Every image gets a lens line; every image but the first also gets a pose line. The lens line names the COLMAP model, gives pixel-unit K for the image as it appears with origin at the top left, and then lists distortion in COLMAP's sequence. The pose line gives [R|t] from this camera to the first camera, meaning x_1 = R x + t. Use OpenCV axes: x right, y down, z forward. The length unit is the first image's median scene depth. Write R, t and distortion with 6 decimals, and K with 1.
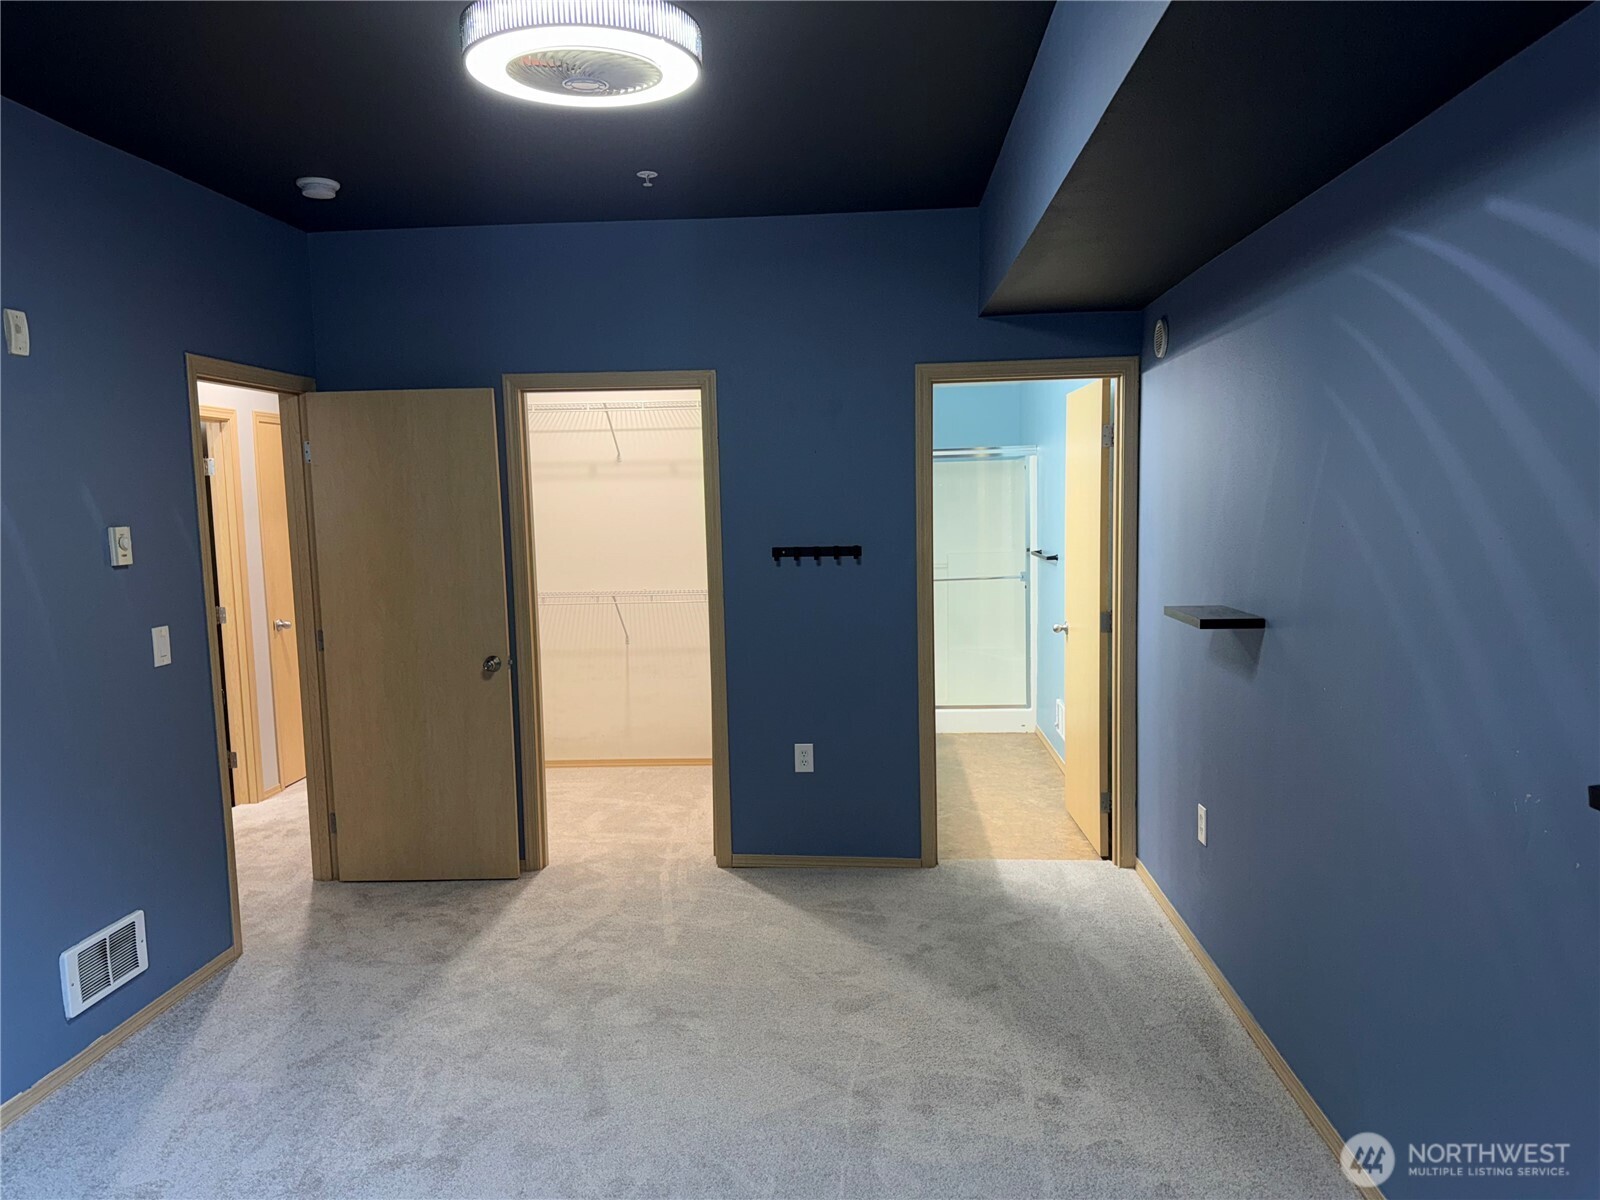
lens RADIAL K [[1118.7, 0, 800.0], [0, 1118.7, 600.0], [0, 0, 1]] dist [0.129953, -0.249160]
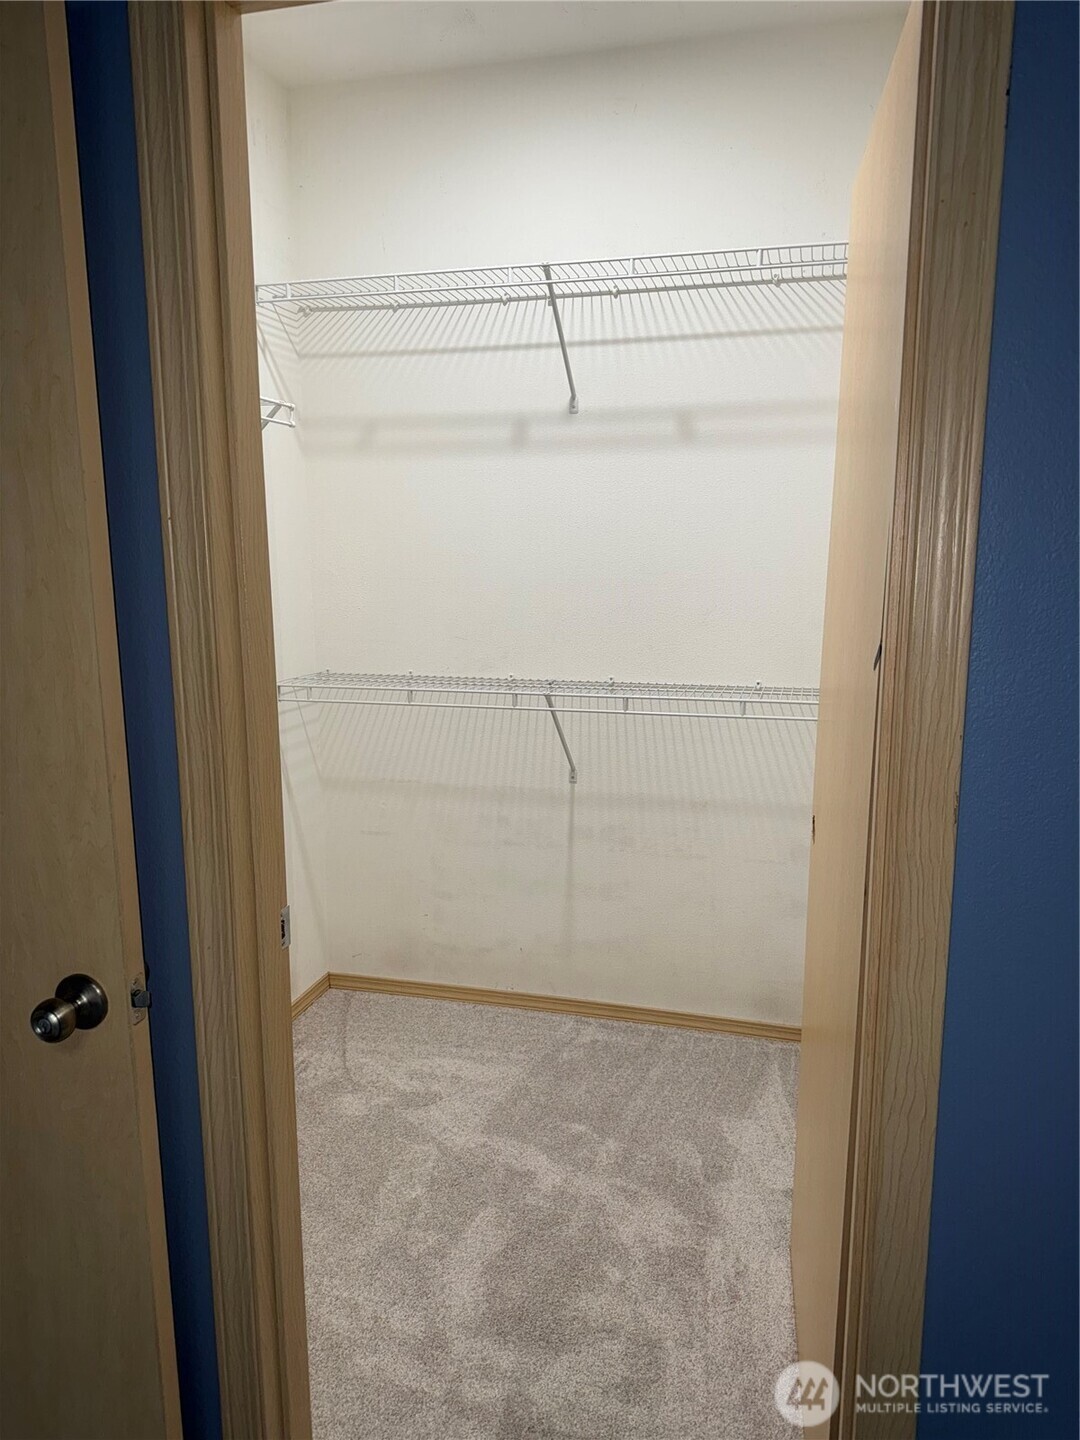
lens RADIAL K [[1006.8, 0, 540.0], [0, 1006.8, 720.0], [0, 0, 1]] dist [0.129953, -0.249160]
pose [[0.980036, 0.056289, -0.190686, -0.091858], [-0.040853, 0.995633, 0.083938, -0.030433], [0.194578, -0.074473, 0.978056, 0.611366]]
